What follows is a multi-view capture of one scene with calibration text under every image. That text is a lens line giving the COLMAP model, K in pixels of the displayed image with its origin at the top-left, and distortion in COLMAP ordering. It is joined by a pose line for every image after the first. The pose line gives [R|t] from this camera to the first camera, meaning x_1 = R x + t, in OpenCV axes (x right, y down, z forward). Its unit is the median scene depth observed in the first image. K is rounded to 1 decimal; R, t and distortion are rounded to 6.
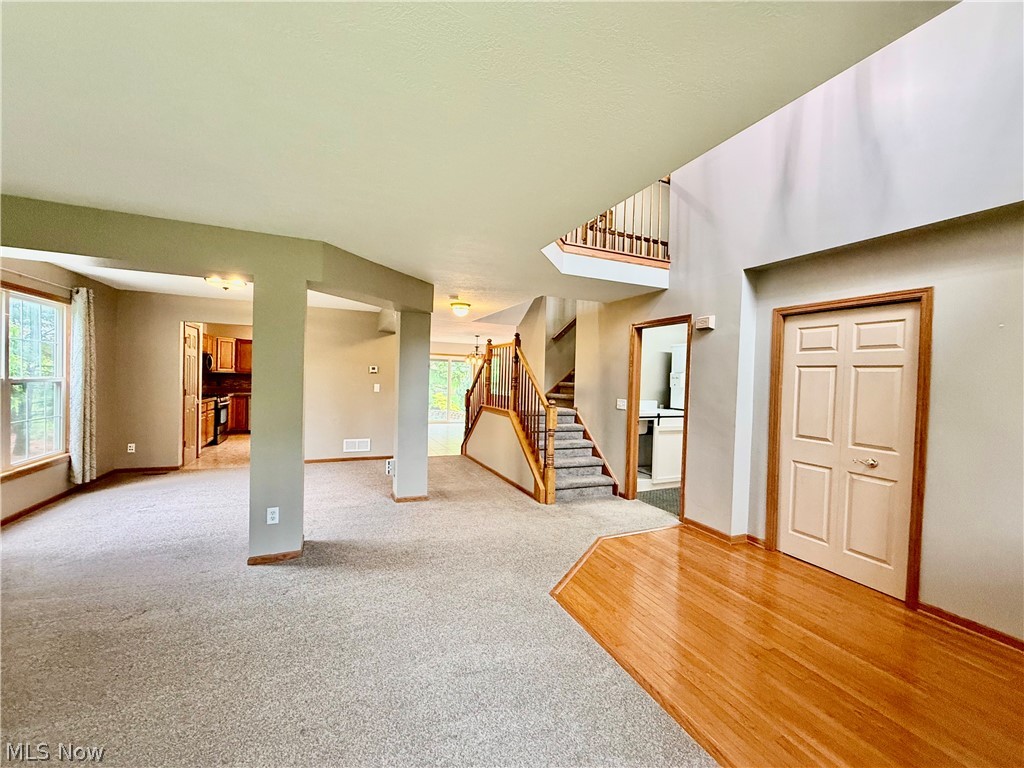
lens RADIAL K [[406.4, 0, 506.7], [0, 406.4, 386.4], [0, 0, 1]] dist [0.000097, -0.000393]
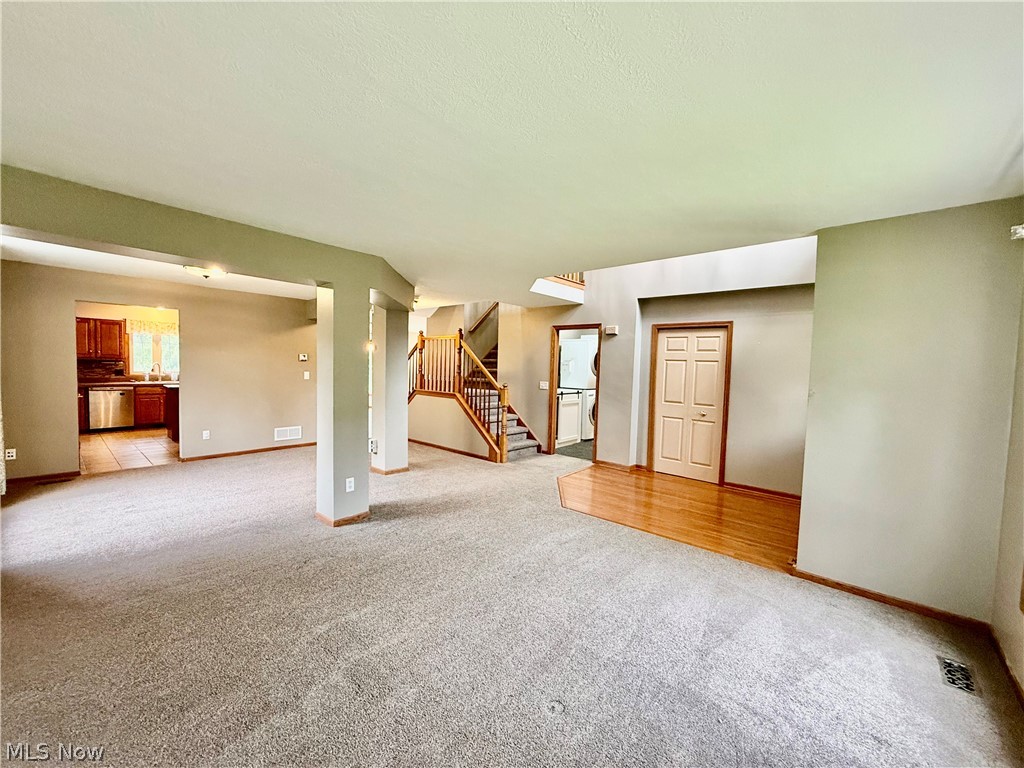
lens RADIAL K [[406.4, 0, 505.7], [0, 406.4, 385.4], [0, 0, 1]] dist [0.000097, -0.000393]
pose [[0.908191, -0.025719, 0.417764, -0.508691], [0.008494, 0.999037, 0.043037, -0.019144], [-0.418469, -0.035537, 0.907535, -0.217439]]
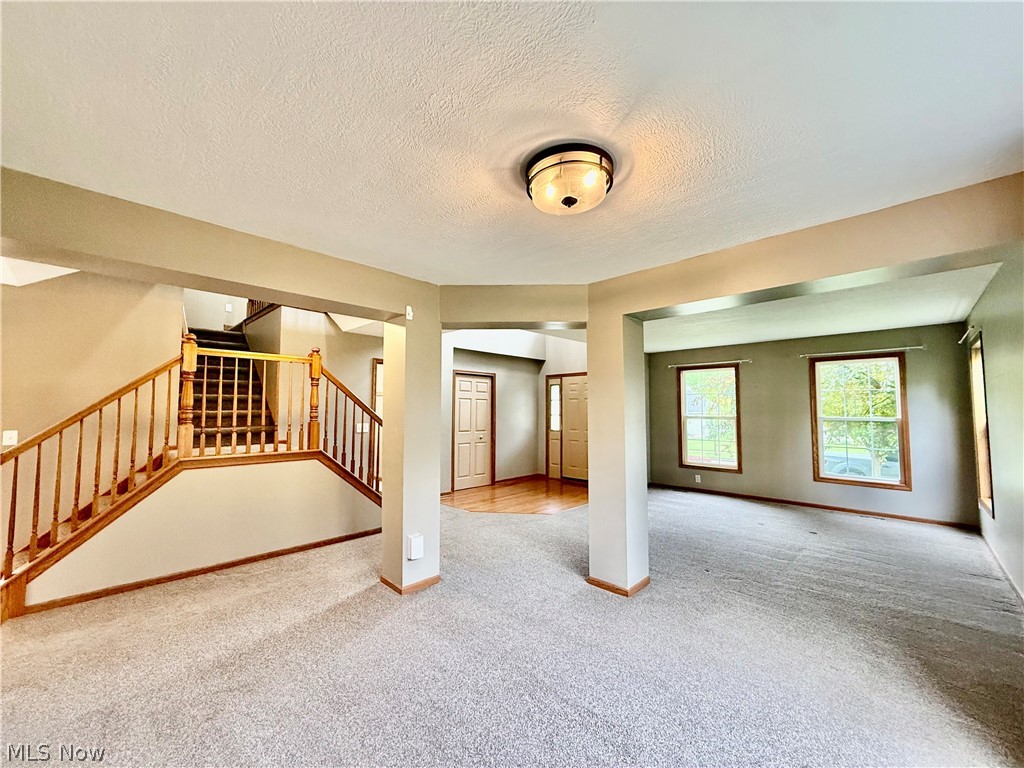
lens RADIAL K [[406.4, 0, 511.7], [0, 406.4, 386.1], [0, 0, 1]] dist [0.000097, -0.000393]
pose [[-0.372080, 0.024137, 0.927887, -1.169204], [0.007238, 0.999707, -0.023103, -0.054483], [-0.928173, -0.001880, -0.372145, 1.330109]]
